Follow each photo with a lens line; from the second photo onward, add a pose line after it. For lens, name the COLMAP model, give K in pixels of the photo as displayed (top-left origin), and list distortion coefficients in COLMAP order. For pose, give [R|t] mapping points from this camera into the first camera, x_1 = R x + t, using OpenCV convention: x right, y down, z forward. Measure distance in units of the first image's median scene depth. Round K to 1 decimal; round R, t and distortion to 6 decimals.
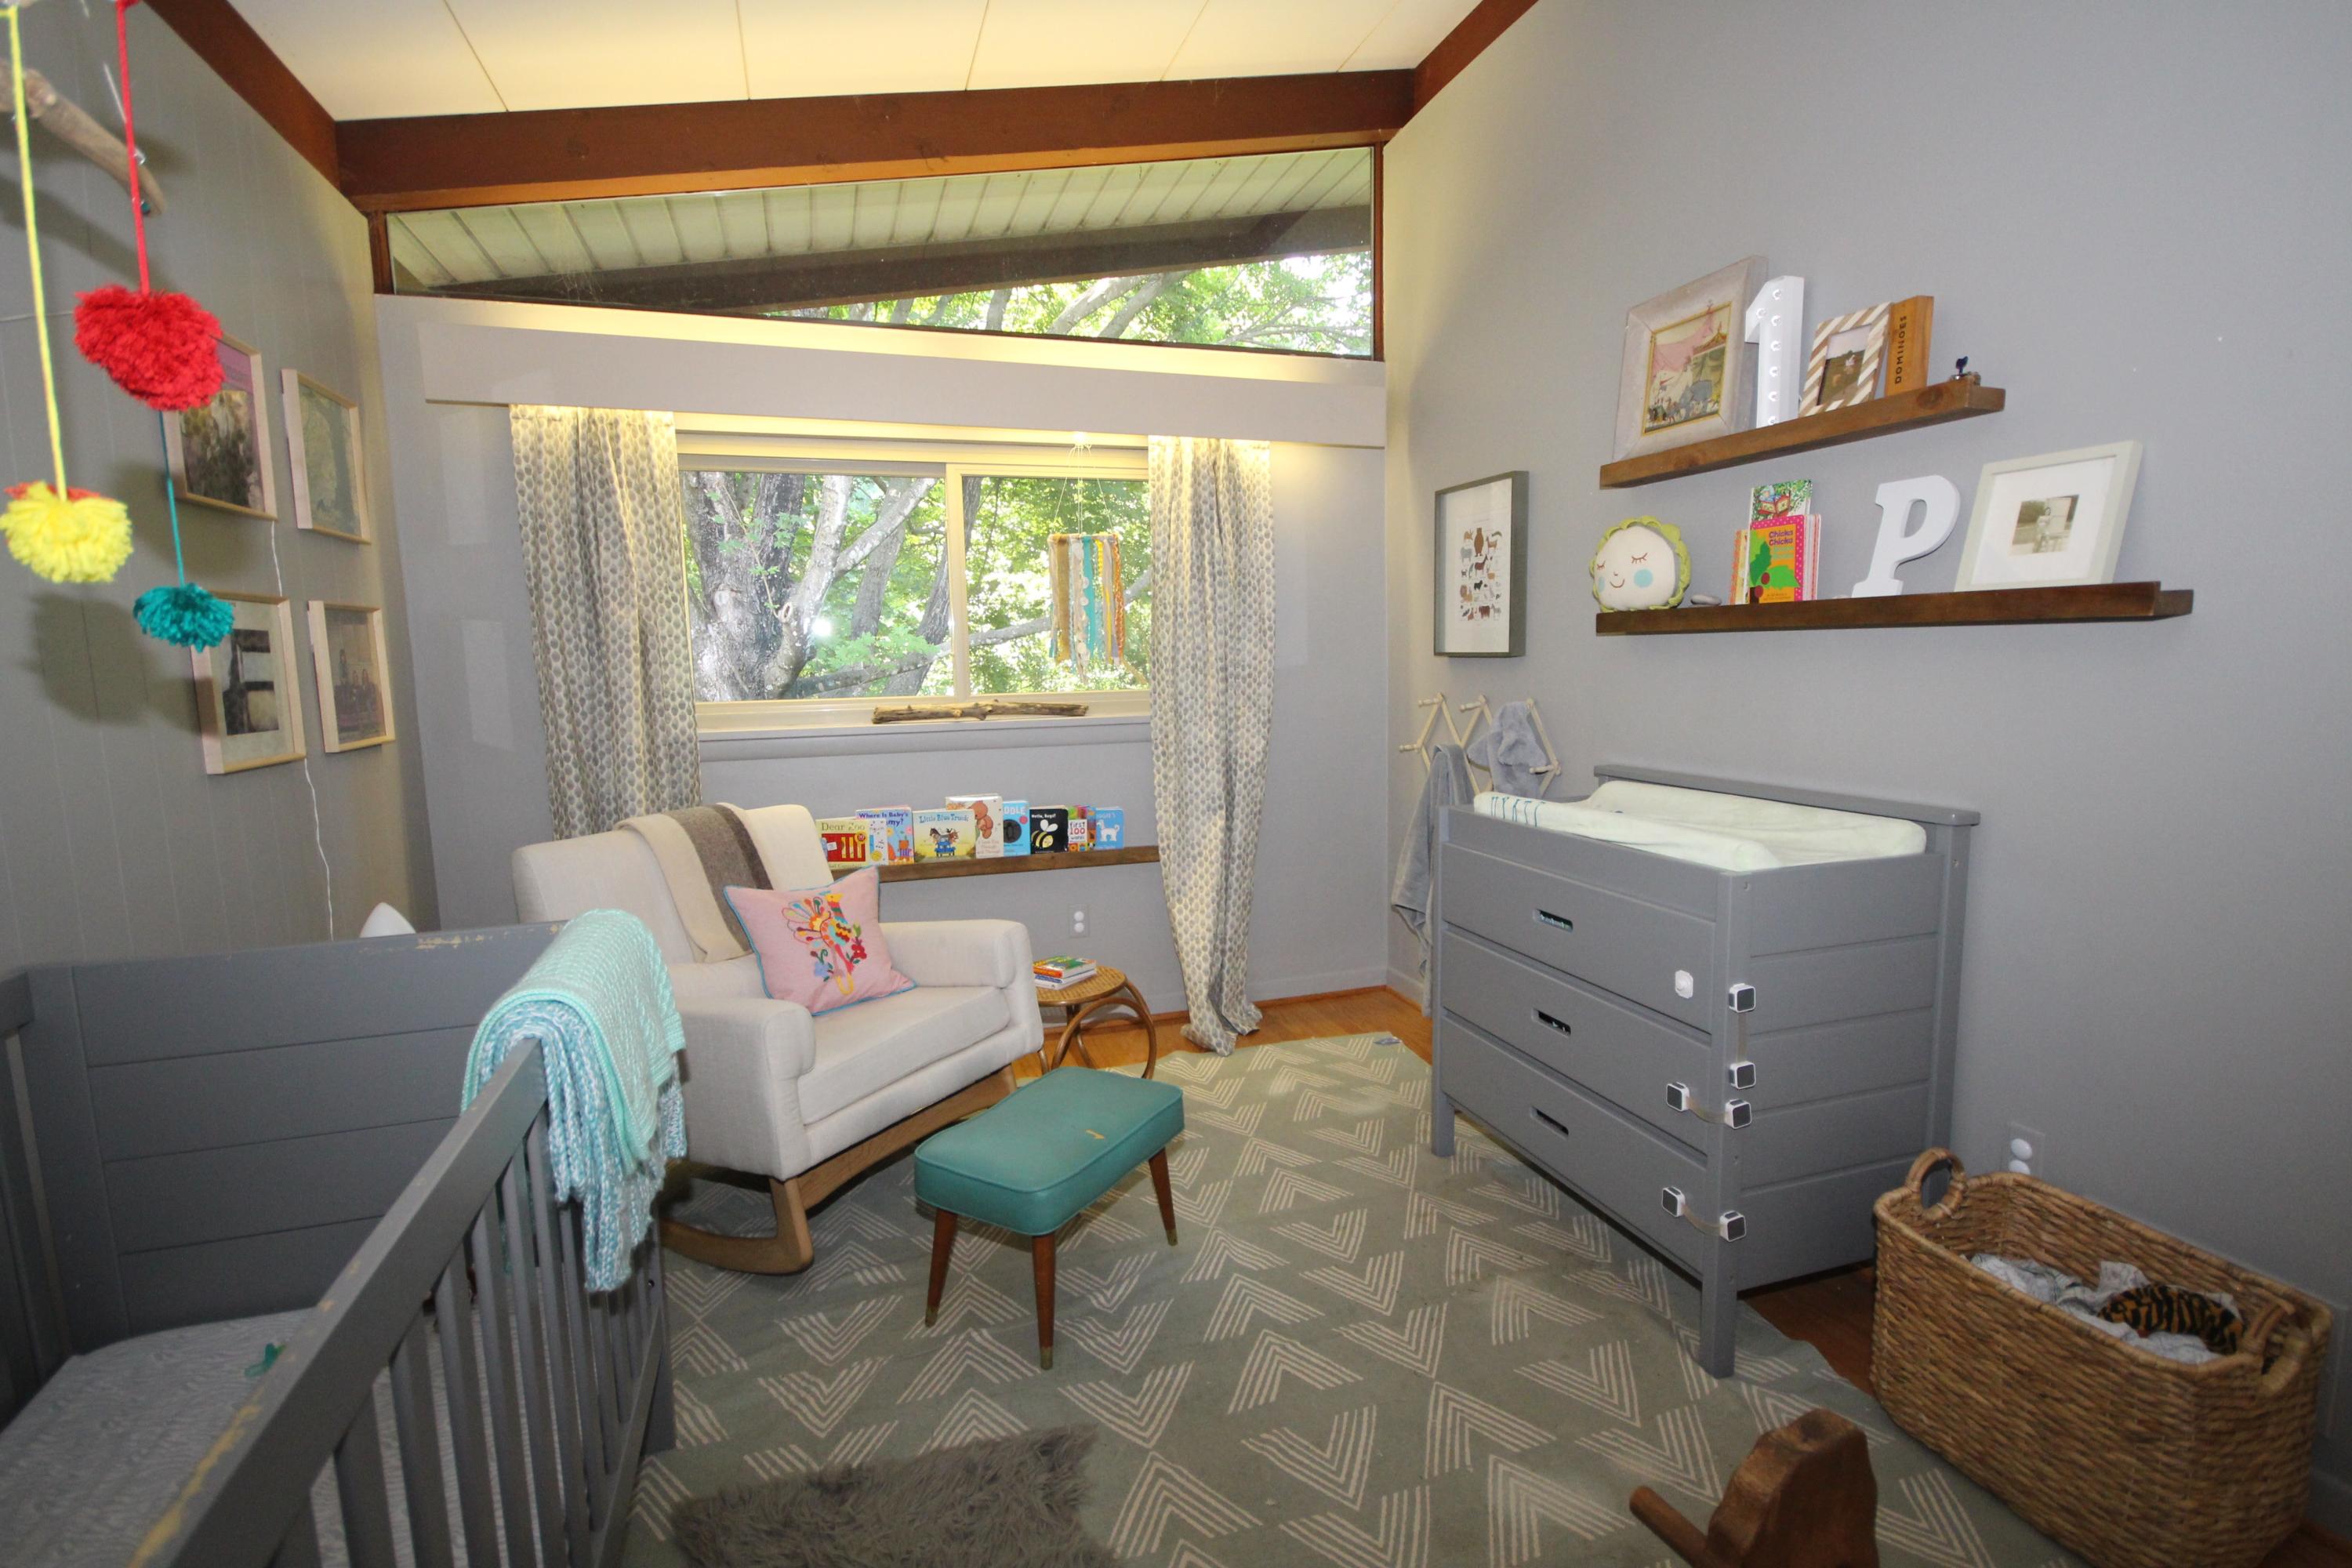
lens RADIAL K [[1090.9, 0, 1179.6], [0, 1090.9, 782.5], [0, 0, 1]] dist [0.009005, -0.003276]
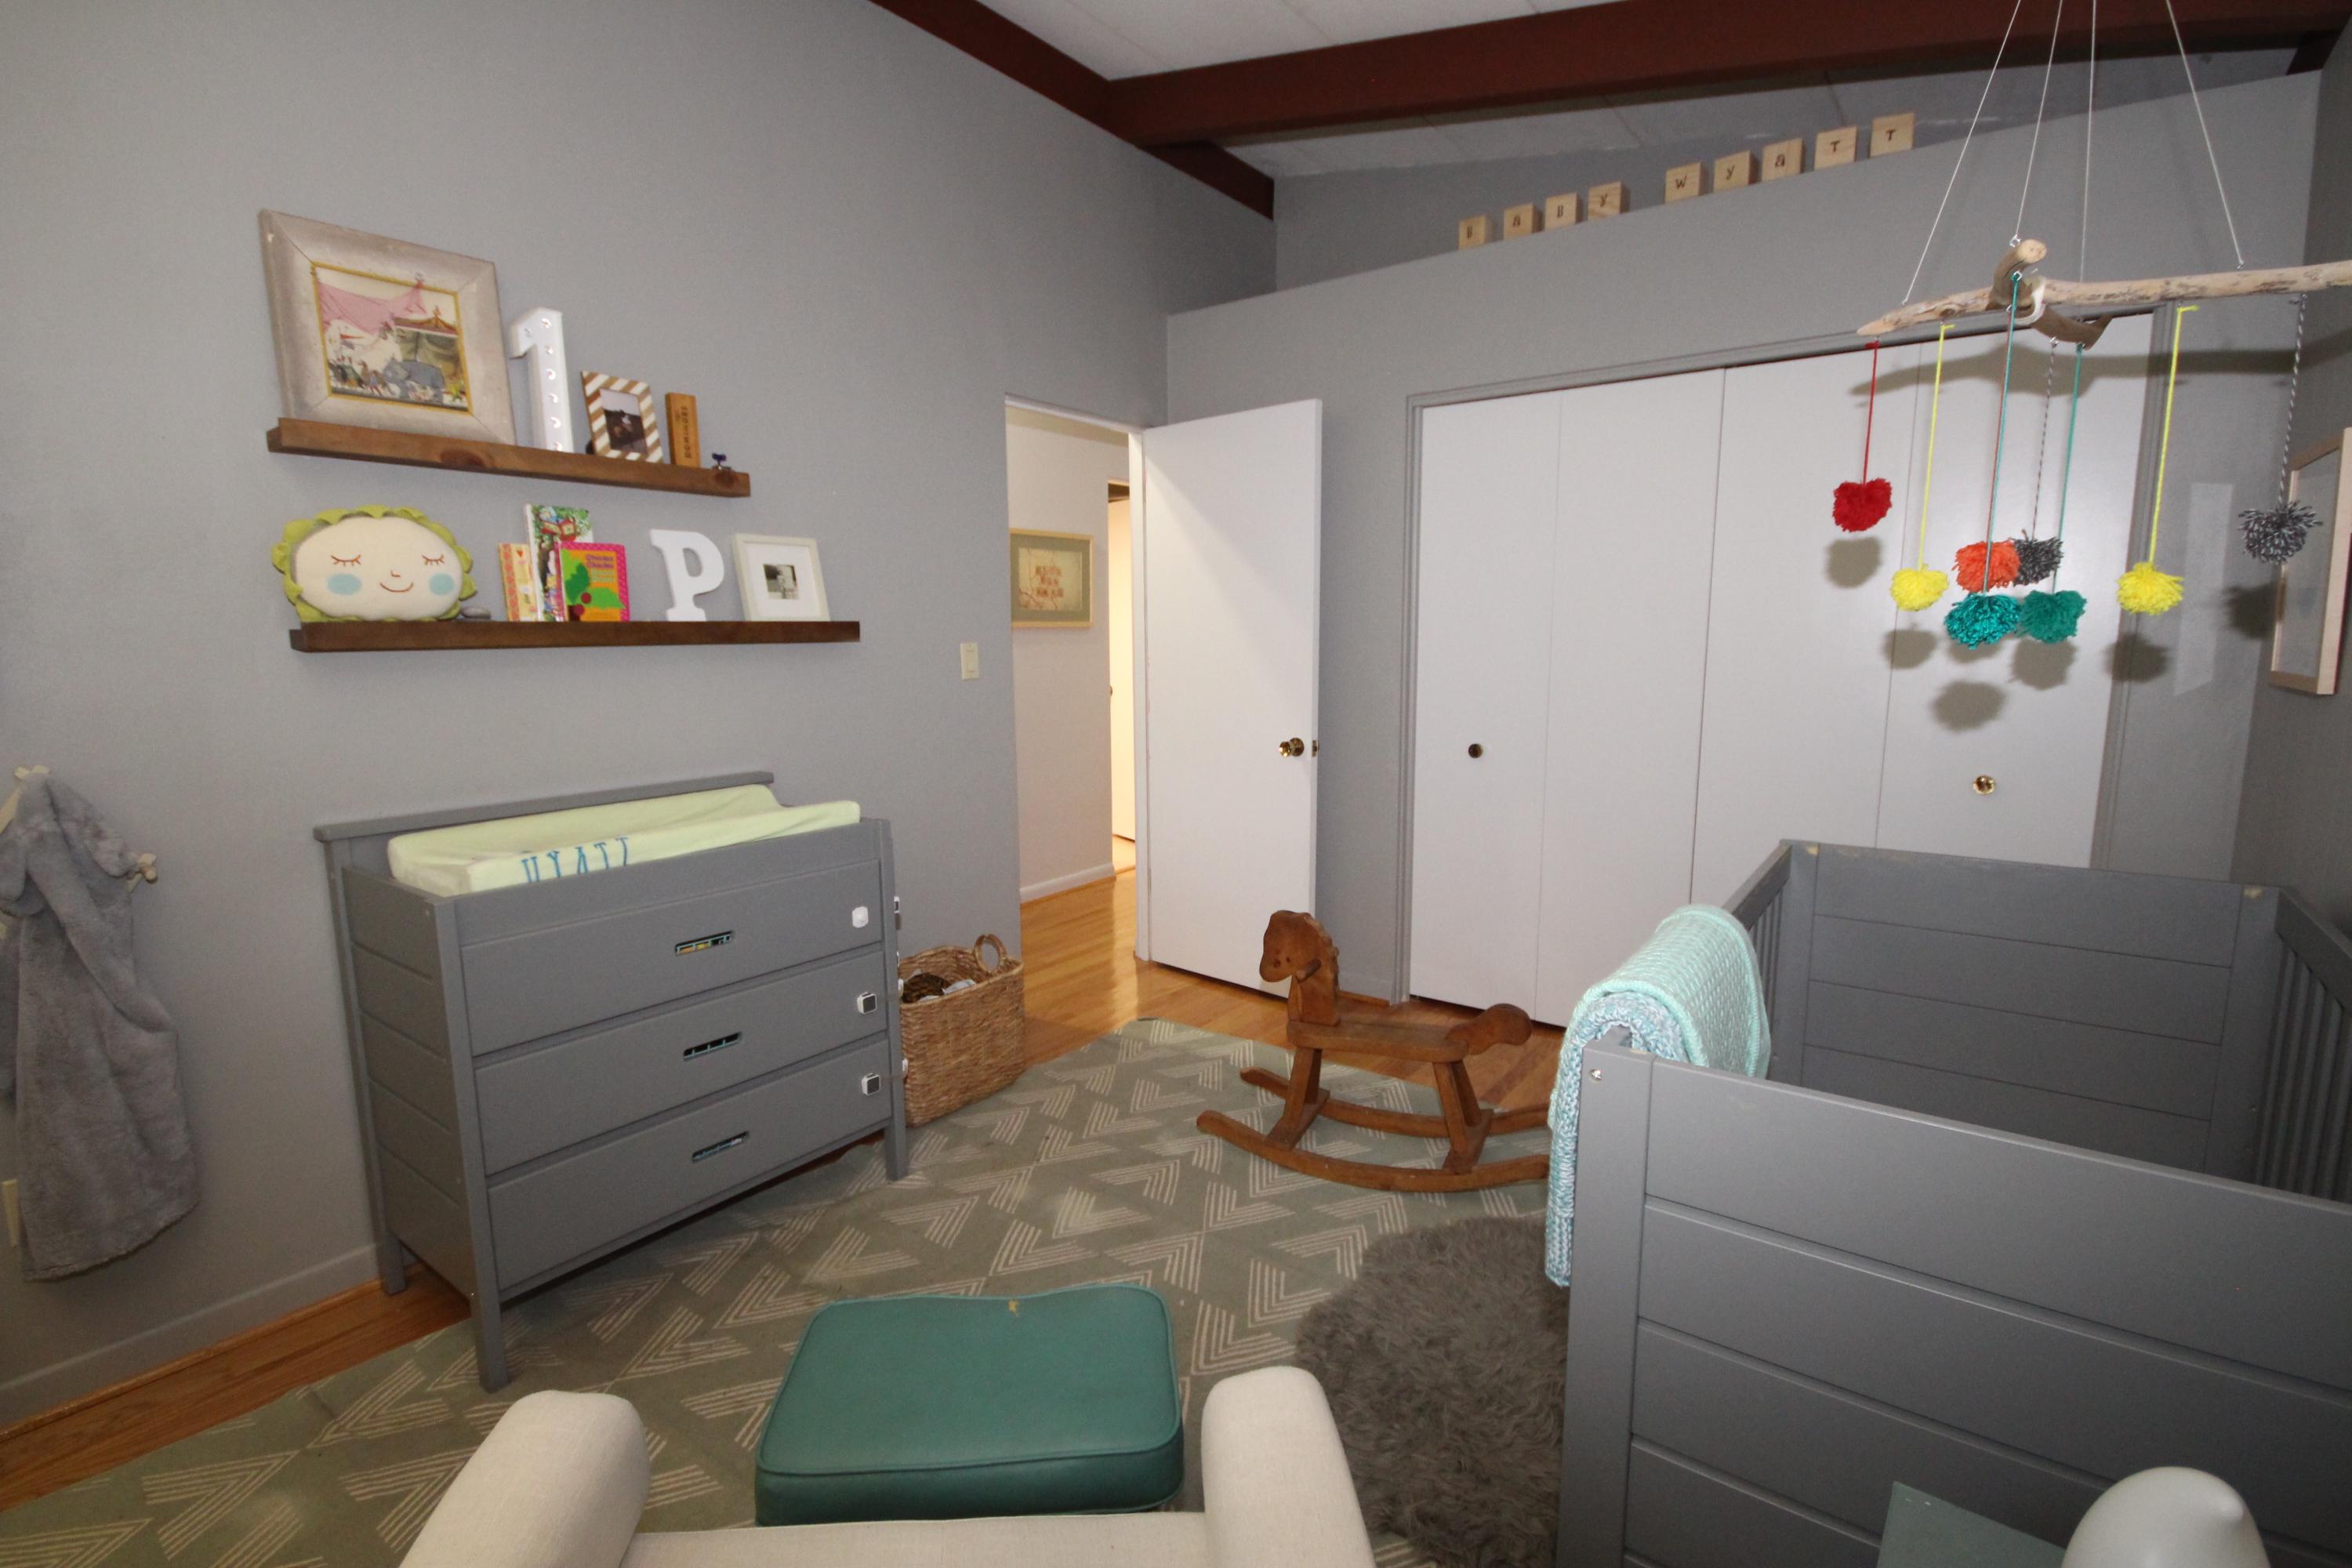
lens RADIAL K [[1090.9, 0, 1179.1], [0, 1090.9, 785.1], [0, 0, 1]] dist [0.009005, -0.003276]
pose [[-0.570884, -0.091591, 0.815906, -0.693212], [0.120199, 0.973727, 0.193410, -0.150292], [-0.812185, 0.208486, -0.544876, 1.183304]]
